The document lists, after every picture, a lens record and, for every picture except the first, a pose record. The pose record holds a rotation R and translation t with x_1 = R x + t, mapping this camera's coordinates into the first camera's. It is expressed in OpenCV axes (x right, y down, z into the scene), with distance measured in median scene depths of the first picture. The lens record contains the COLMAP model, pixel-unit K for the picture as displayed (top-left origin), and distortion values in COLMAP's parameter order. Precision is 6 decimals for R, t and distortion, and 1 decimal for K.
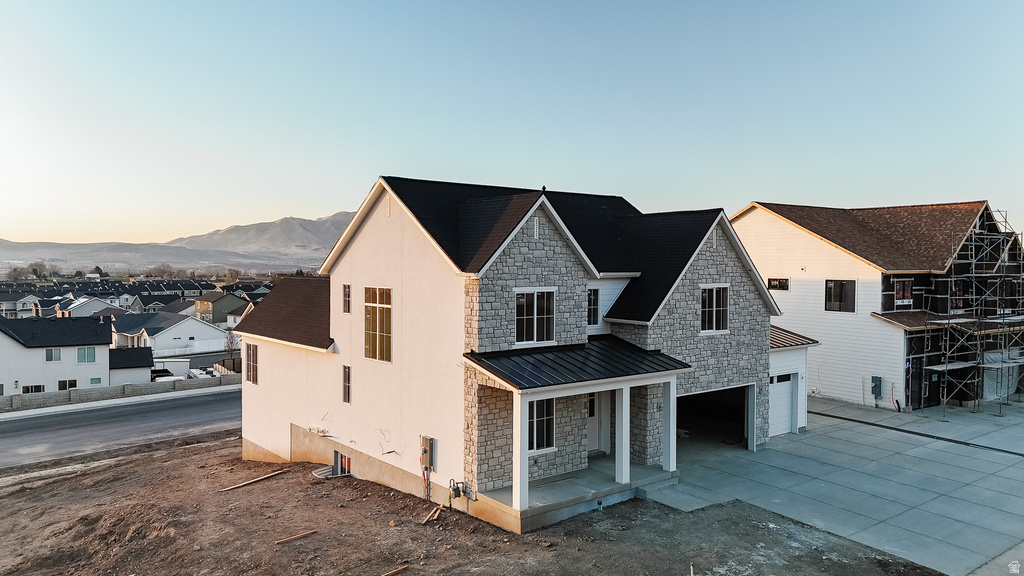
lens RADIAL K [[735.8, 0, 510.5], [0, 735.8, 291.9], [0, 0, 1]] dist [0.050961, -0.059851]
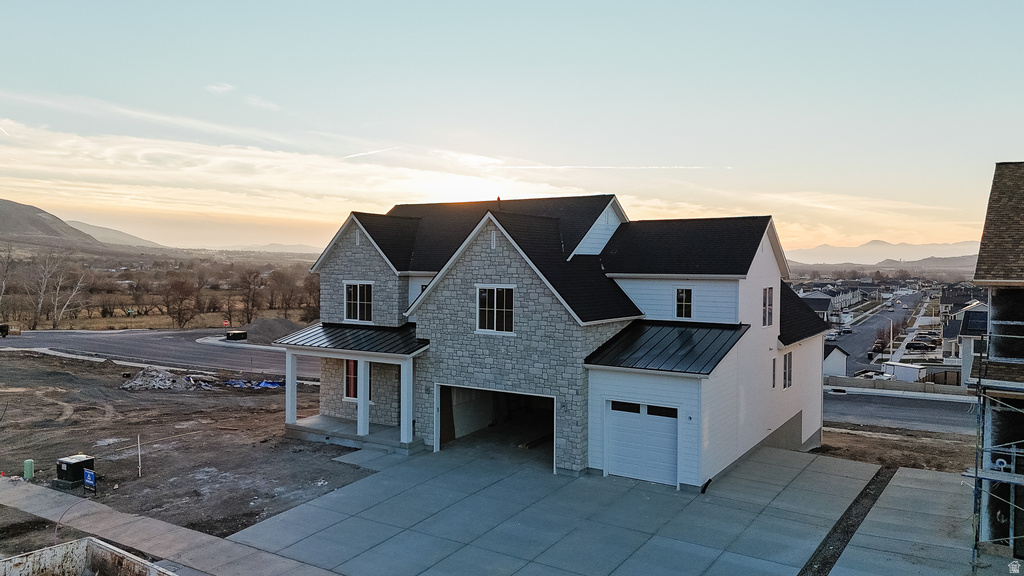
lens RADIAL K [[739.8, 0, 509.5], [0, 739.8, 285.3], [0, 0, 1]] dist [0.059969, -0.064407]
pose [[0.339615, 0.030189, -0.940080, 1.237065], [-0.036316, 0.999160, 0.018966, -0.029692], [0.939863, 0.027699, 0.340426, 0.681381]]
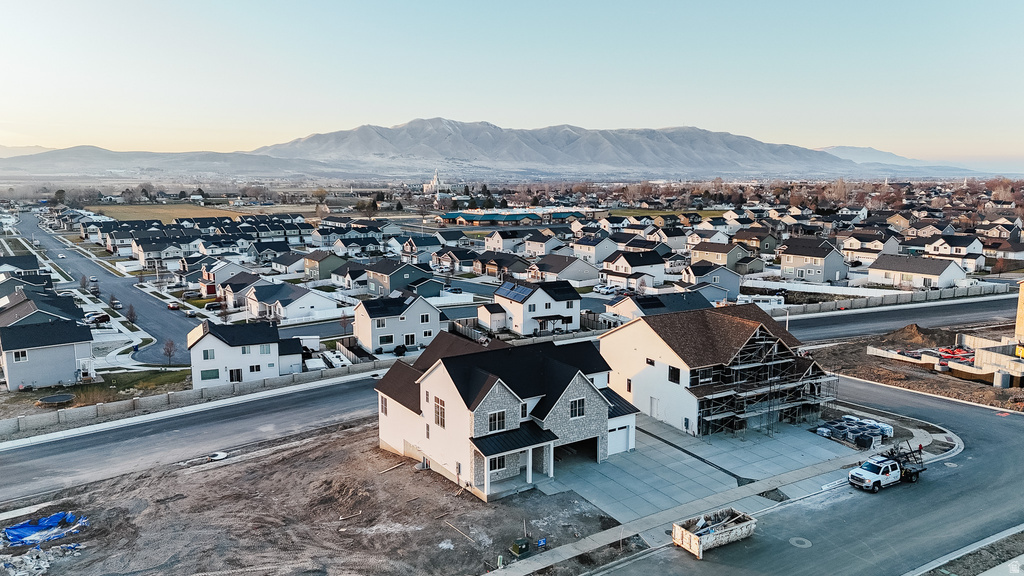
lens RADIAL K [[739.8, 0, 509.5], [0, 739.8, 285.3], [0, 0, 1]] dist [0.059969, -0.064407]
pose [[0.994655, 0.010444, -0.102723, 0.301999], [0.002300, 0.992384, 0.123164, -0.679840], [0.103227, -0.122742, 0.987056, -1.372337]]
